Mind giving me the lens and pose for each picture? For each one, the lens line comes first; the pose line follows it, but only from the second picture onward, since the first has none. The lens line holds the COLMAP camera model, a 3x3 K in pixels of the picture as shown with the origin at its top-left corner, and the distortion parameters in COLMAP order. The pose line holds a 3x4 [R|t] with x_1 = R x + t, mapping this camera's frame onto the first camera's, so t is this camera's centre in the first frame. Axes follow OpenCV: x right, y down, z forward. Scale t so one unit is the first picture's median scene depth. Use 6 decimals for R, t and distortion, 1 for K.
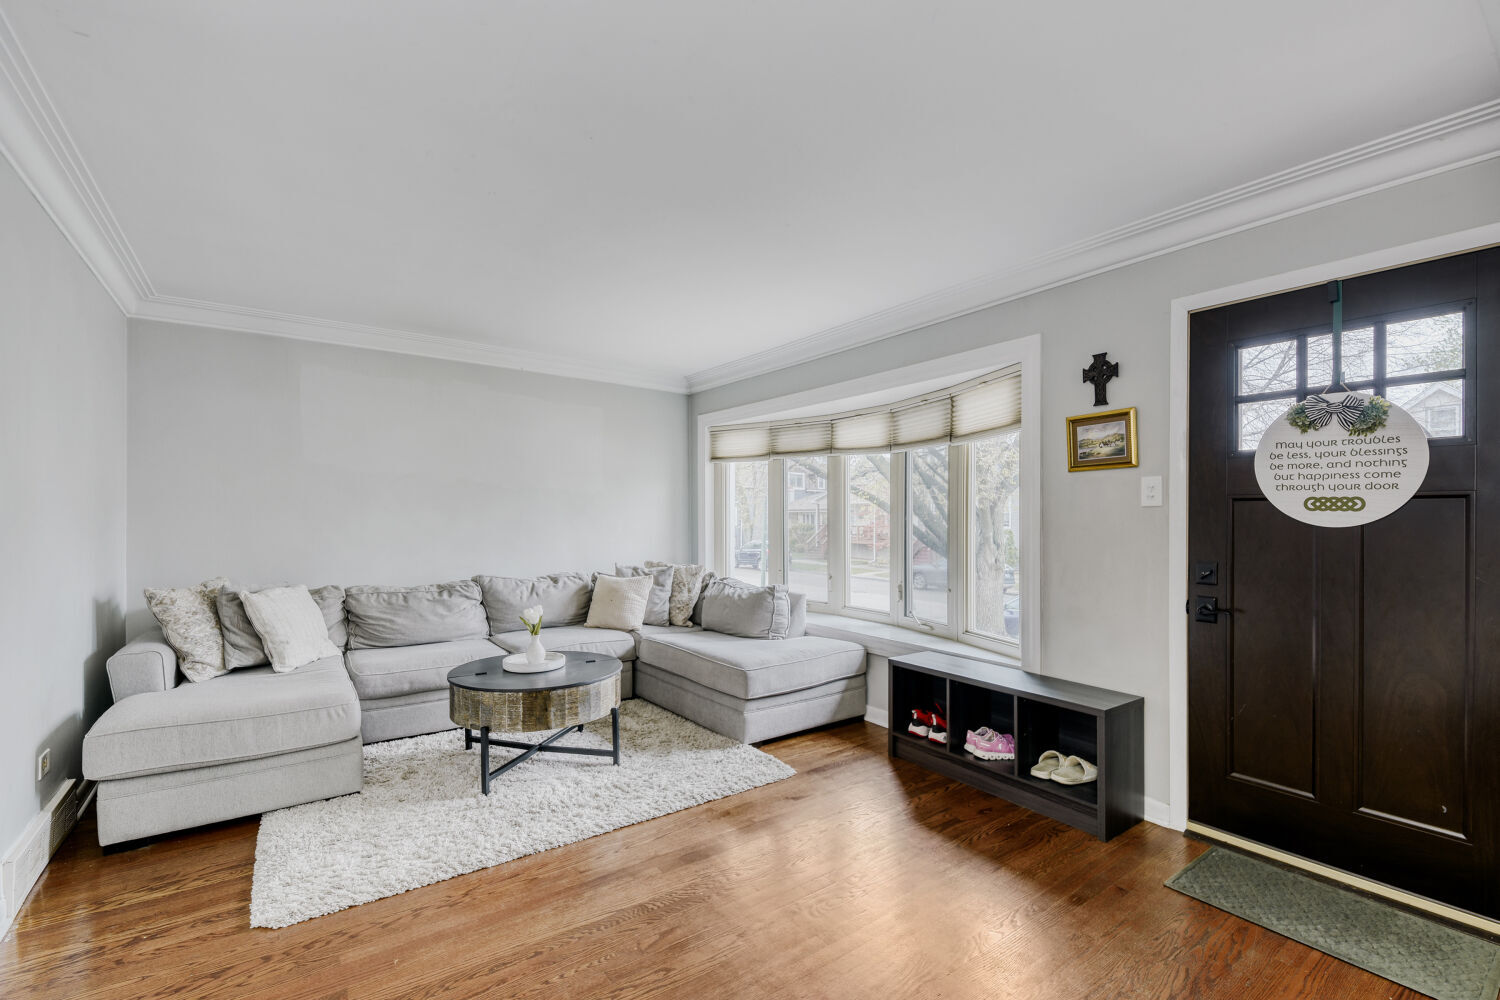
lens RADIAL K [[629.2, 0, 751.3], [0, 629.2, 521.4], [0, 0, 1]] dist [0.000039, -0.000020]
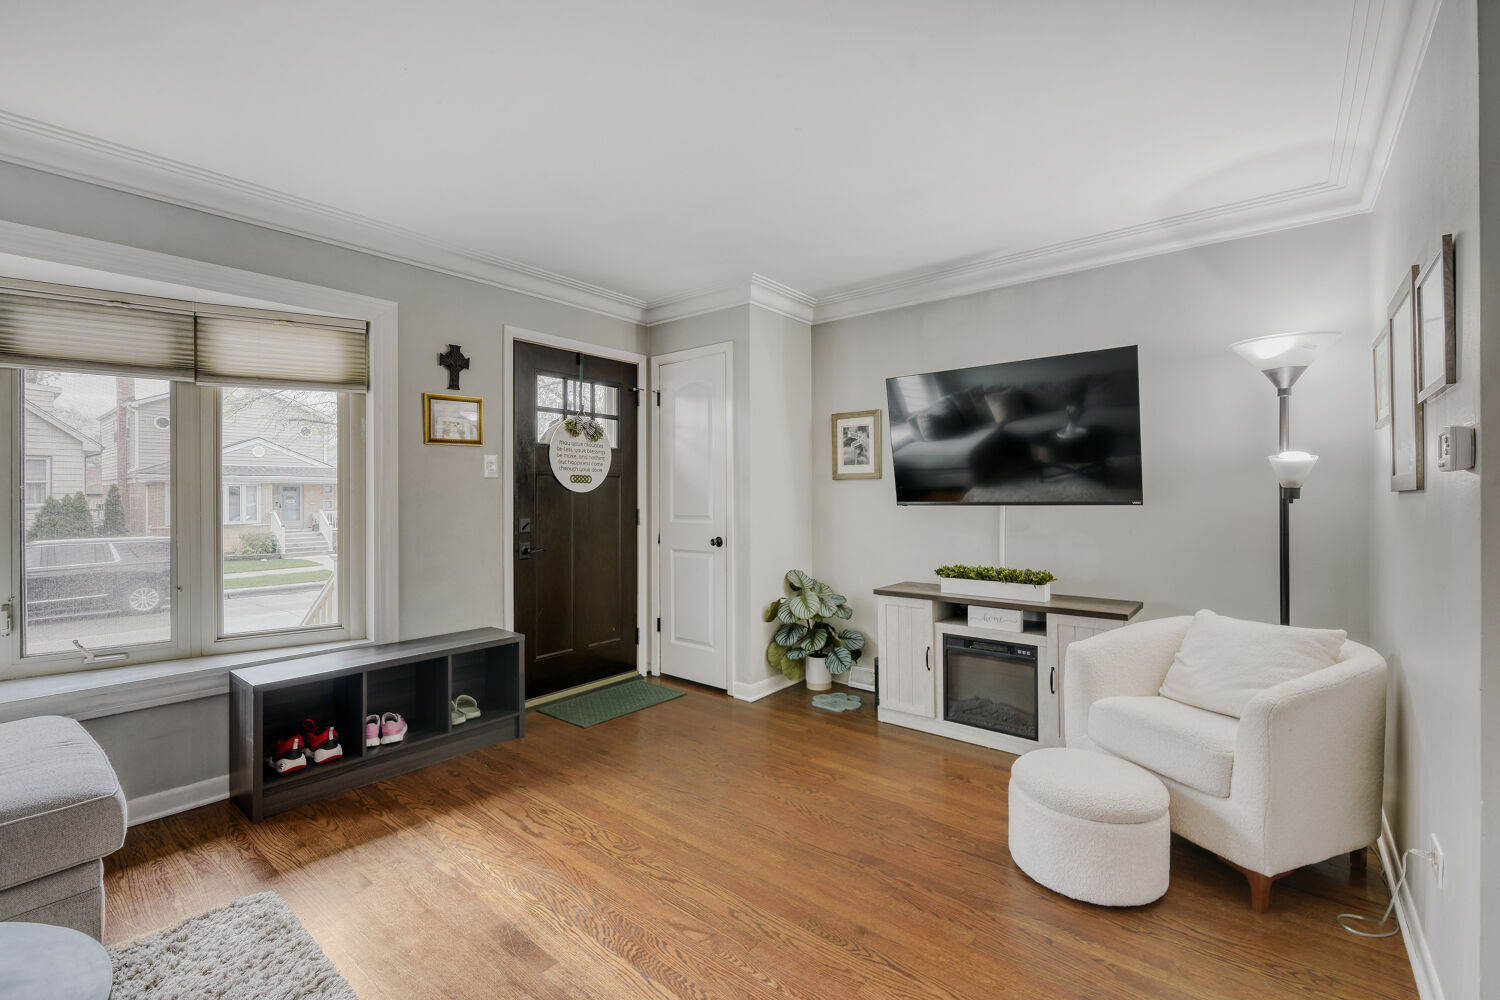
lens RADIAL K [[660.0, 0, 748.7], [0, 660.0, 486.8], [0, 0, 1]] dist [-0.000087, -0.000081]
pose [[-0.243450, 0.000331, 0.969913, -0.899450], [0.001591, 0.999999, 0.000058, -0.005109], [-0.969912, 0.001557, -0.243451, 0.914024]]
